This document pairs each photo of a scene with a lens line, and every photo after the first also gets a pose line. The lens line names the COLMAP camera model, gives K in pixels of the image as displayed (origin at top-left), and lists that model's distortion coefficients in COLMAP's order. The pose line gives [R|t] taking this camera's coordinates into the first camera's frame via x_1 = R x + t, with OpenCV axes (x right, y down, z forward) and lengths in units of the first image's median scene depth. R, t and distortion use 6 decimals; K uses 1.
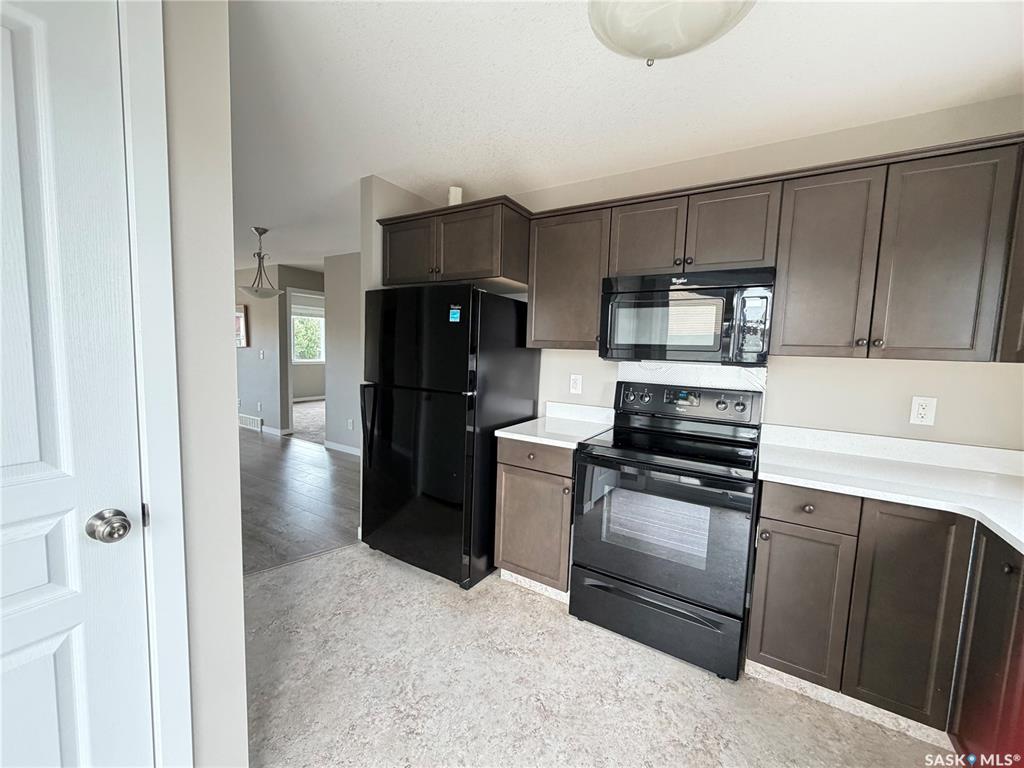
lens RADIAL K [[407.2, 0, 509.5], [0, 407.2, 384.0], [0, 0, 1]] dist [-0.002370, 0.001384]
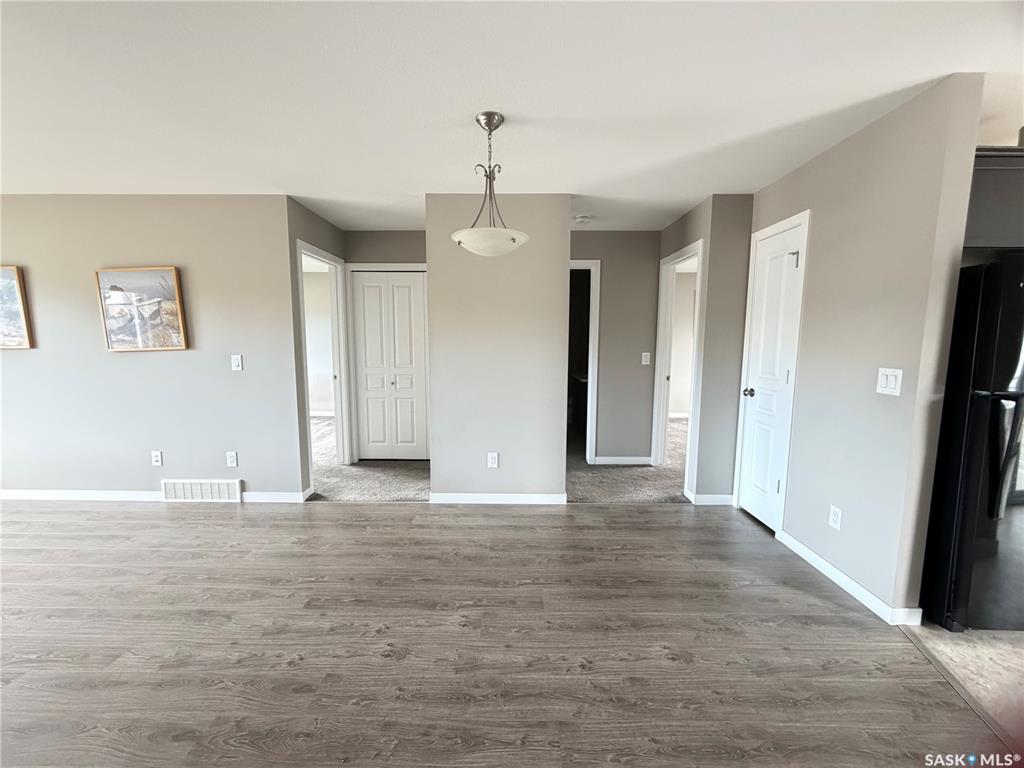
lens RADIAL K [[407.2, 0, 509.0], [0, 407.2, 384.4], [0, 0, 1]] dist [-0.002370, 0.001384]
pose [[0.854463, -0.088361, 0.511943, -1.422828], [0.071779, 0.996058, 0.052114, -0.110773], [-0.514530, -0.007783, 0.857437, 0.874188]]
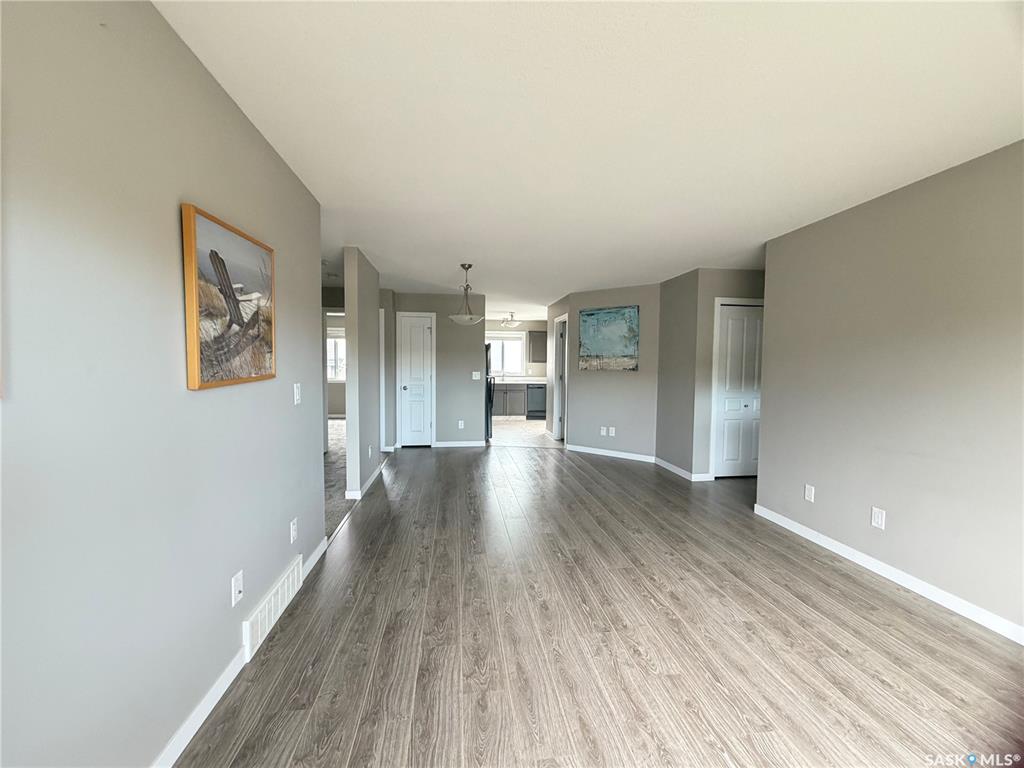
lens RADIAL K [[407.2, 0, 507.6], [0, 407.2, 384.5], [0, 0, 1]] dist [-0.002370, 0.001384]
pose [[-0.631004, -0.075555, 0.772091, -2.573252], [0.040978, 0.990611, 0.130428, -0.304938], [-0.774696, 0.113940, -0.621983, 2.671917]]
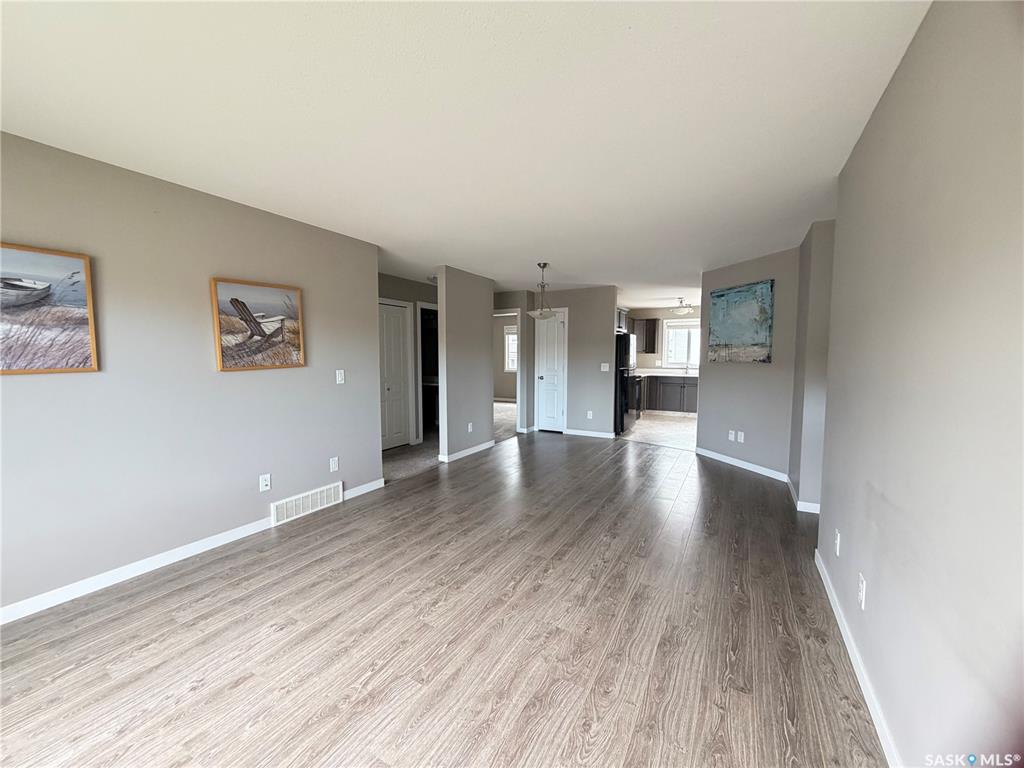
lens RADIAL K [[407.2, 0, 508.8], [0, 407.2, 384.8], [0, 0, 1]] dist [-0.002370, 0.001384]
pose [[-0.037224, -0.105269, 0.993747, -3.017765], [0.088607, 0.990171, 0.108209, -0.253977], [-0.995371, 0.092081, -0.027530, 1.881594]]
